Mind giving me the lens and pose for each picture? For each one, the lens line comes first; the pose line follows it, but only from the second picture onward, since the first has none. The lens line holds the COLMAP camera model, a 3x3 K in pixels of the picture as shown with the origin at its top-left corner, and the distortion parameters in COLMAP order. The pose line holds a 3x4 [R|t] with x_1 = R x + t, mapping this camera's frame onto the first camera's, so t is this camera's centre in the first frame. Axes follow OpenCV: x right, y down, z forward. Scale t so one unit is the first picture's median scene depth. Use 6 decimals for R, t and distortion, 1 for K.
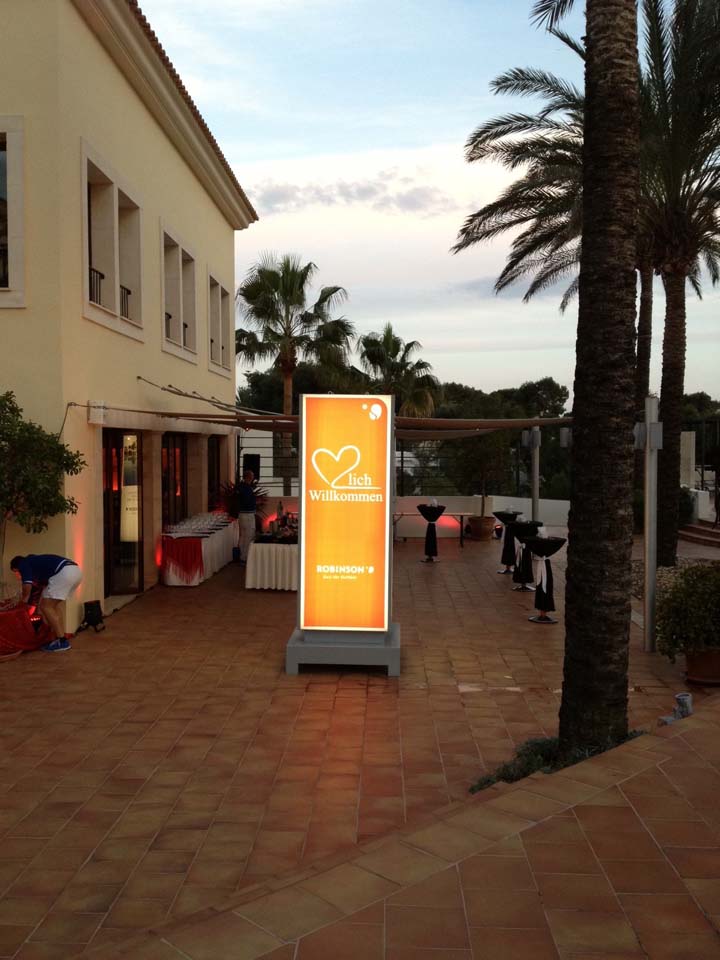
lens RADIAL K [[912.6, 0, 360.0], [0, 912.6, 480.0], [0, 0, 1]] dist [0.173300, -0.396820]
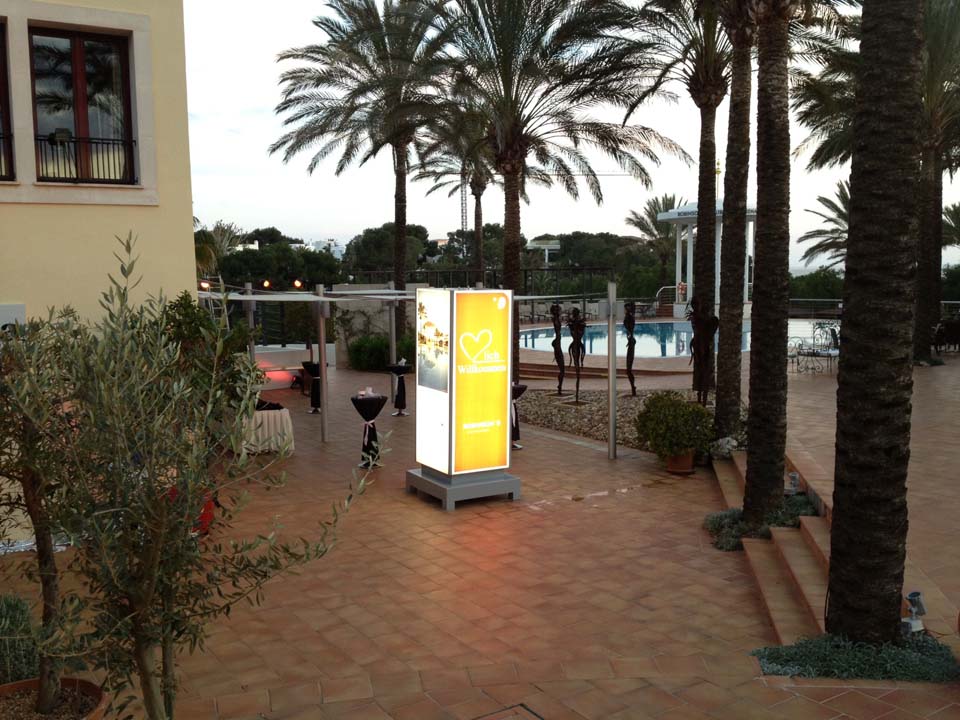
lens RADIAL K [[912.6, 0, 480.0], [0, 912.6, 360.0], [0, 0, 1]] dist [0.173300, -0.396820]
pose [[0.825047, -0.064964, 0.561318, -0.750014], [0.034517, 0.997308, 0.064689, -0.078764], [-0.564009, -0.033996, 0.825068, -0.067409]]
